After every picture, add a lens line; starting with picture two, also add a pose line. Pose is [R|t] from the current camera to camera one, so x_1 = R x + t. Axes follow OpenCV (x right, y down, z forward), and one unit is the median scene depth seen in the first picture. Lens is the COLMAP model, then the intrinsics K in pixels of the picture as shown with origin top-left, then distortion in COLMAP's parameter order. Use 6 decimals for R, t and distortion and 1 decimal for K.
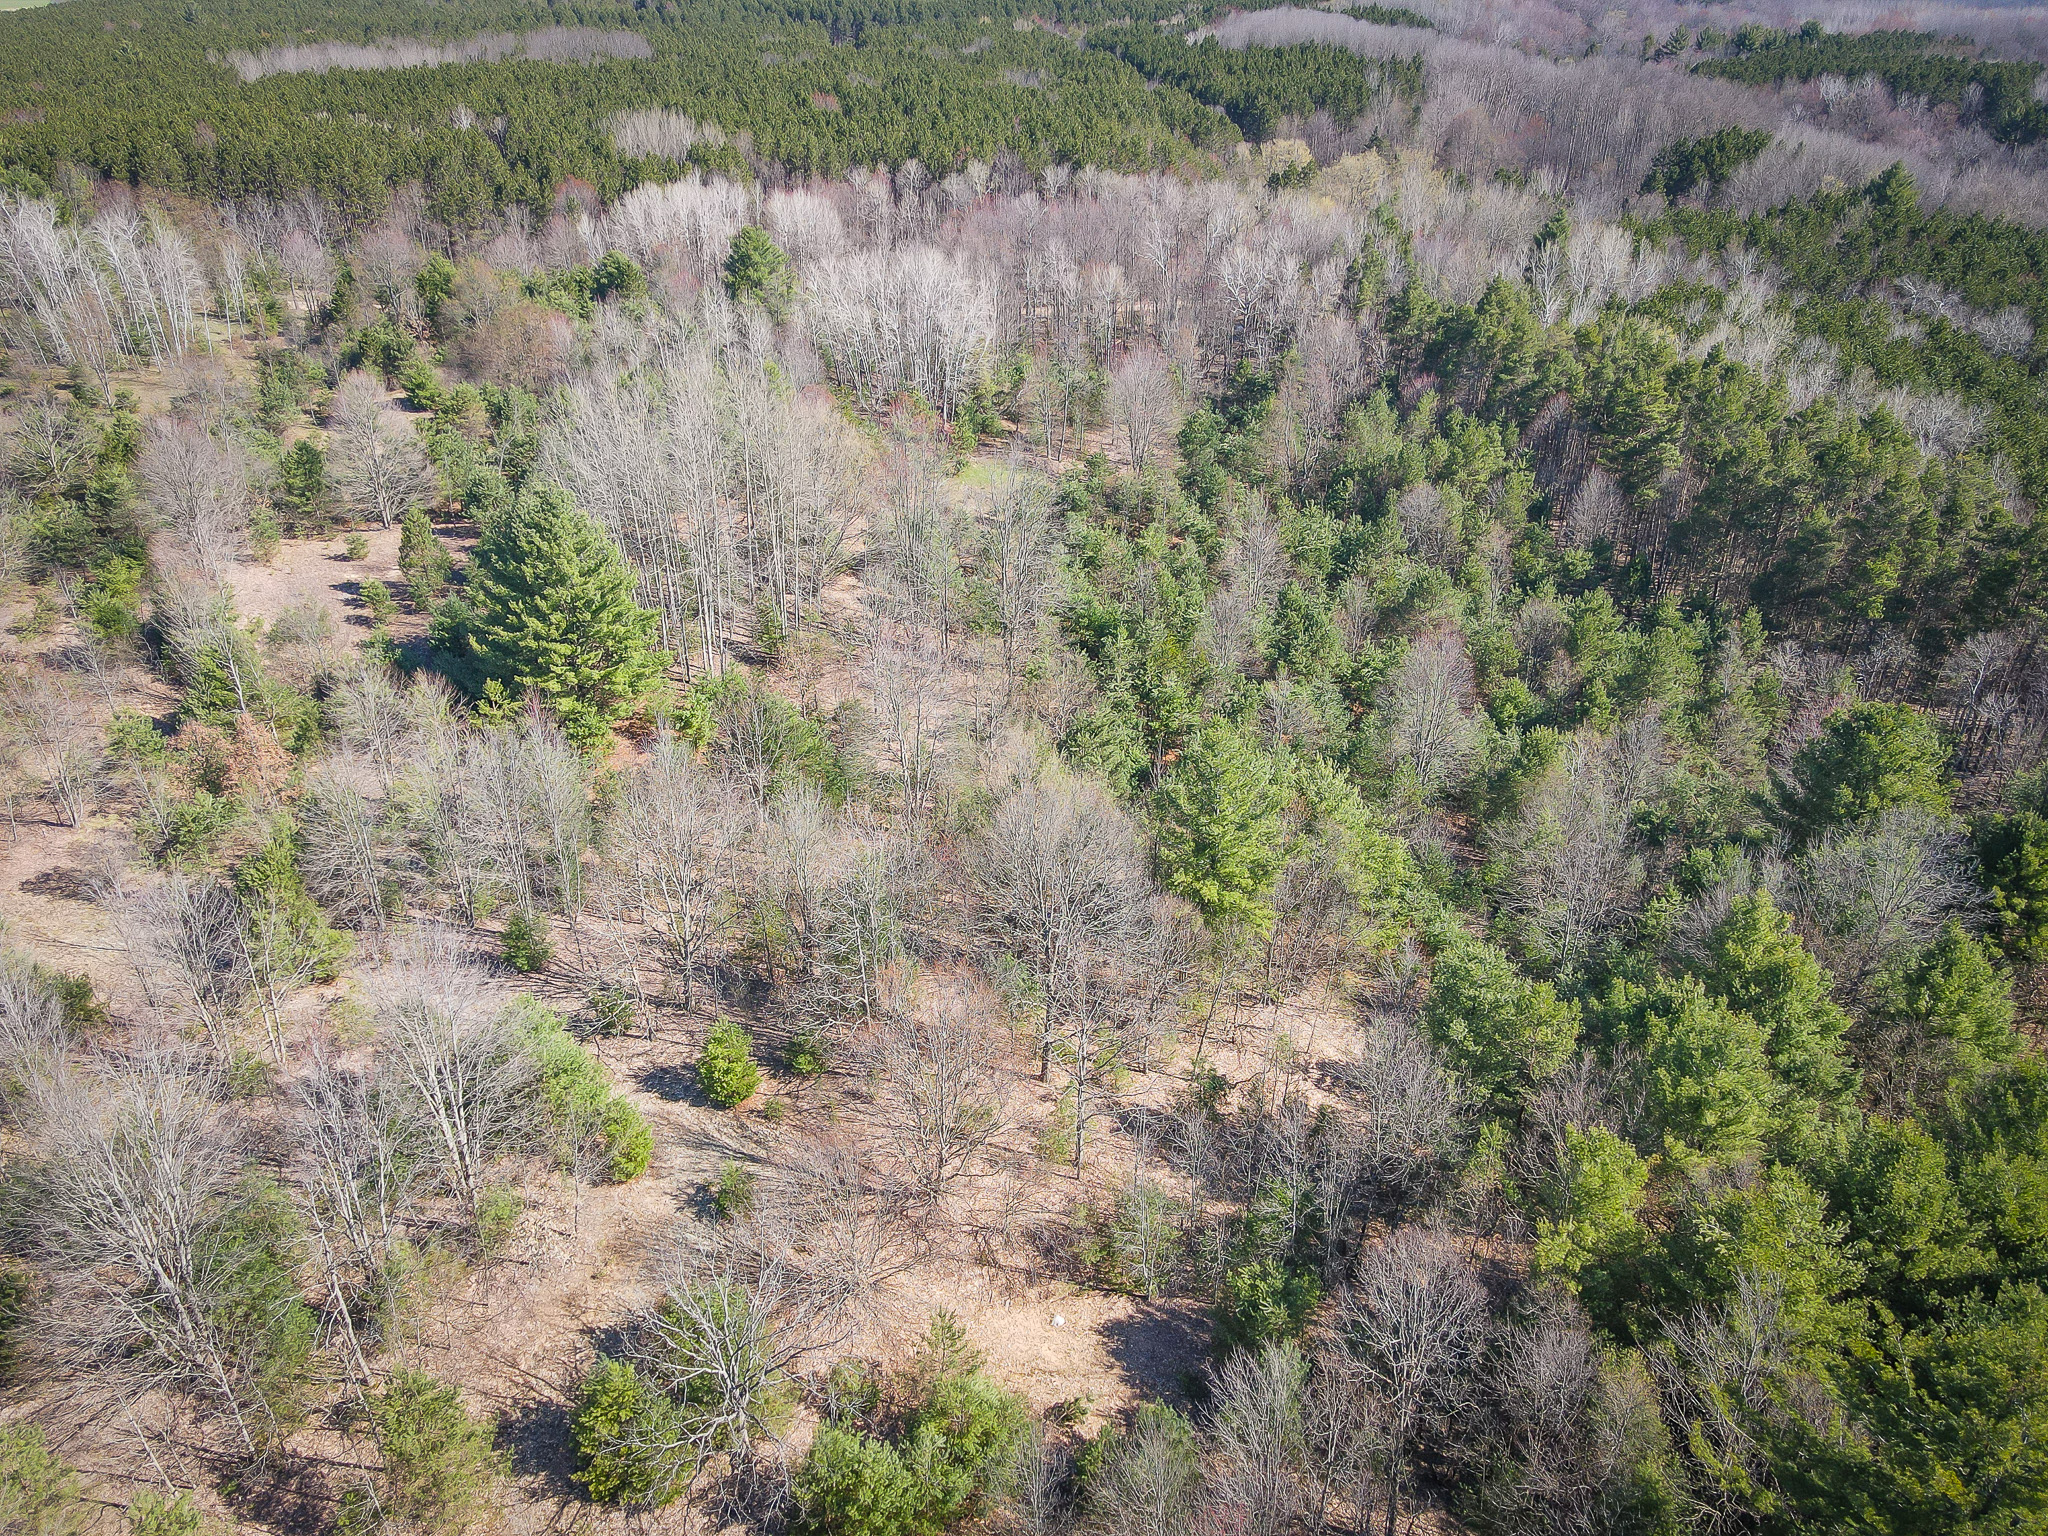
lens RADIAL K [[1516.8, 0, 1024.0], [0, 1516.8, 768.0], [0, 0, 1]] dist [0.020542, 0.000100]
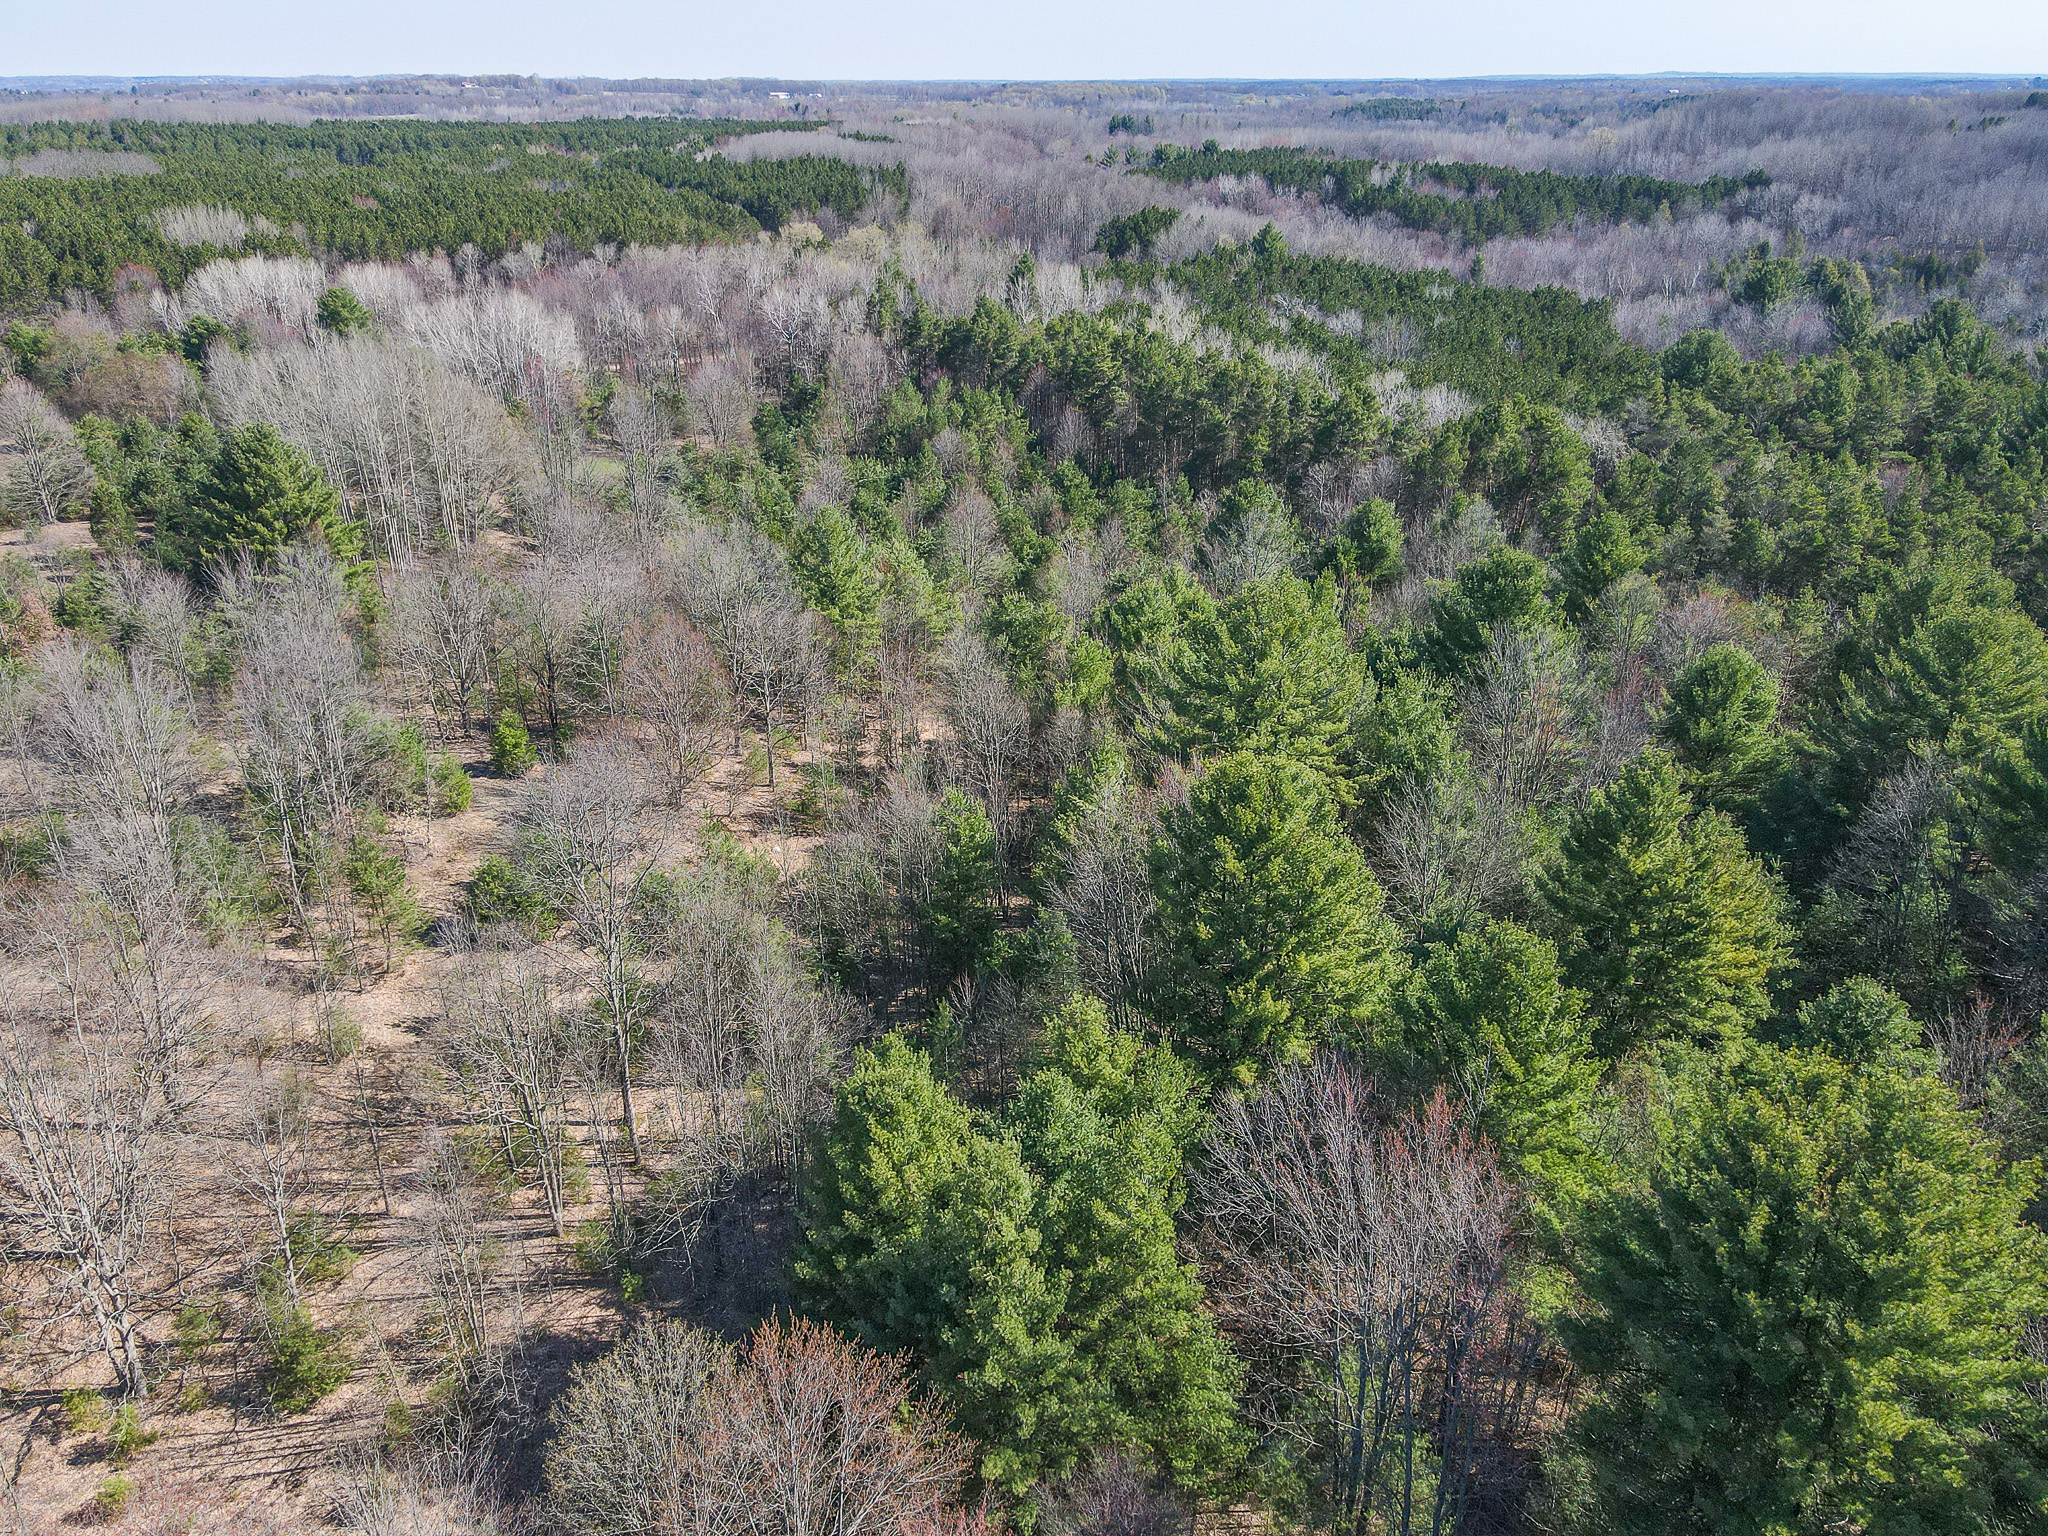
lens RADIAL K [[1501.2, 0, 1024.0], [0, 1501.2, 768.0], [0, 0, 1]] dist [0.028491, 0.004234]
pose [[0.953867, -0.127403, 0.271856, -0.045906], [0.148590, 0.987153, -0.058740, 0.134383], [-0.260880, 0.096425, 0.960543, -0.167518]]
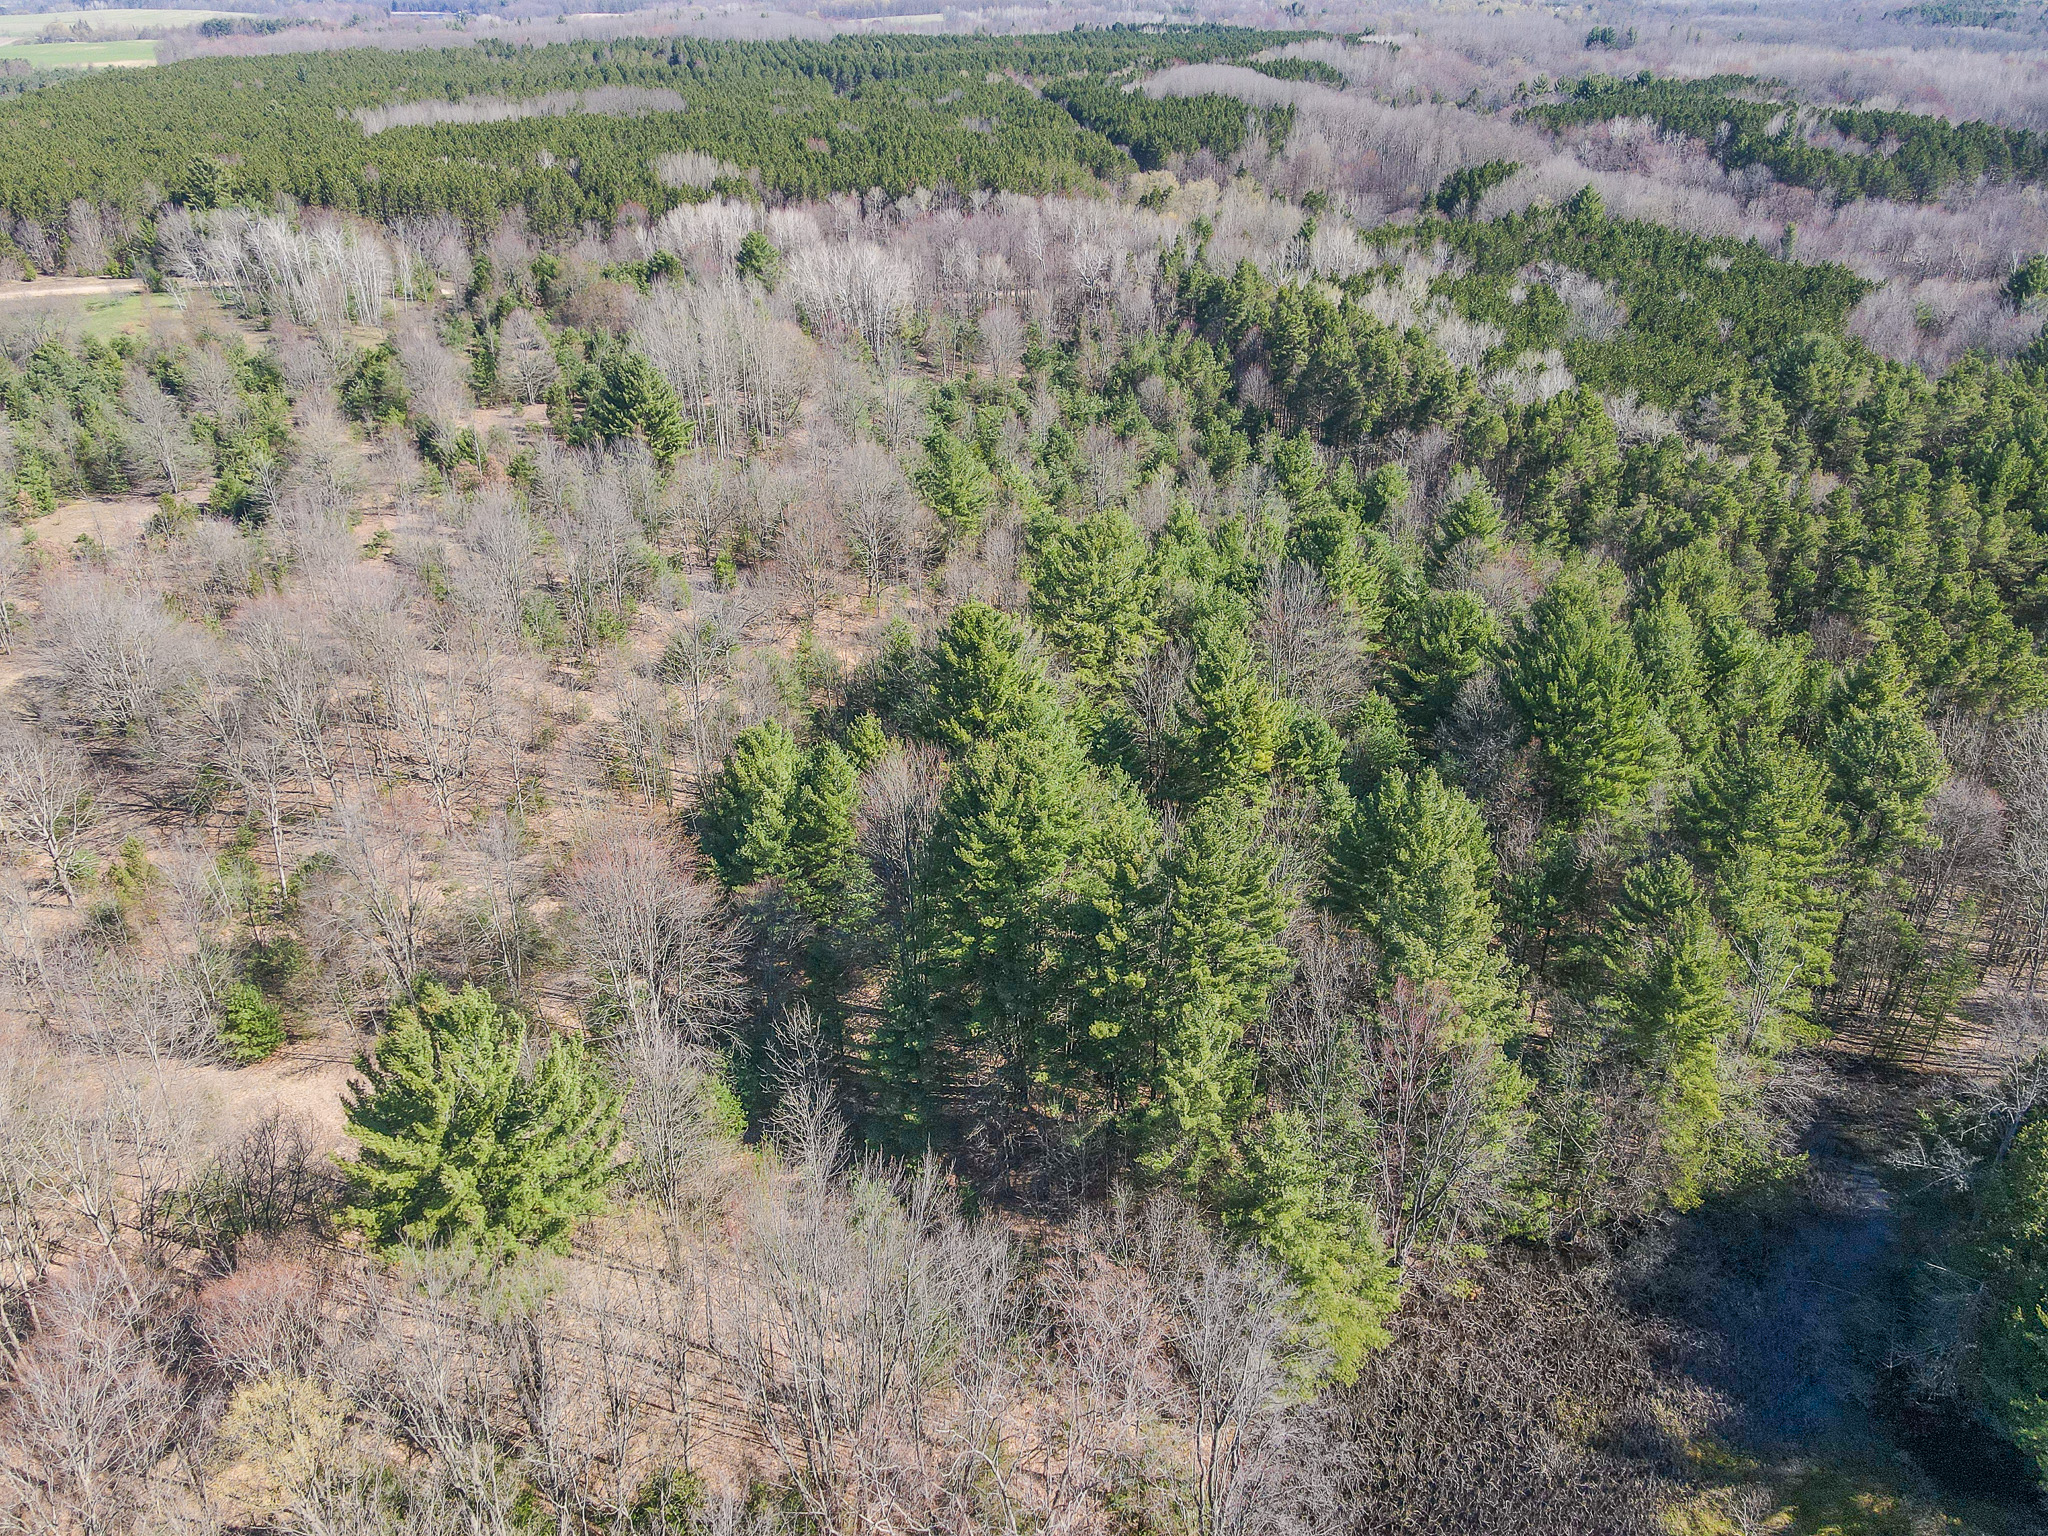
lens RADIAL K [[1516.8, 0, 1024.0], [0, 1516.8, 768.0], [0, 0, 1]] dist [0.020542, 0.000100]
pose [[0.999862, -0.001856, -0.016521, 0.105841], [0.001533, 0.999808, -0.019541, 0.194555], [0.016554, 0.019513, 0.999673, -0.462370]]
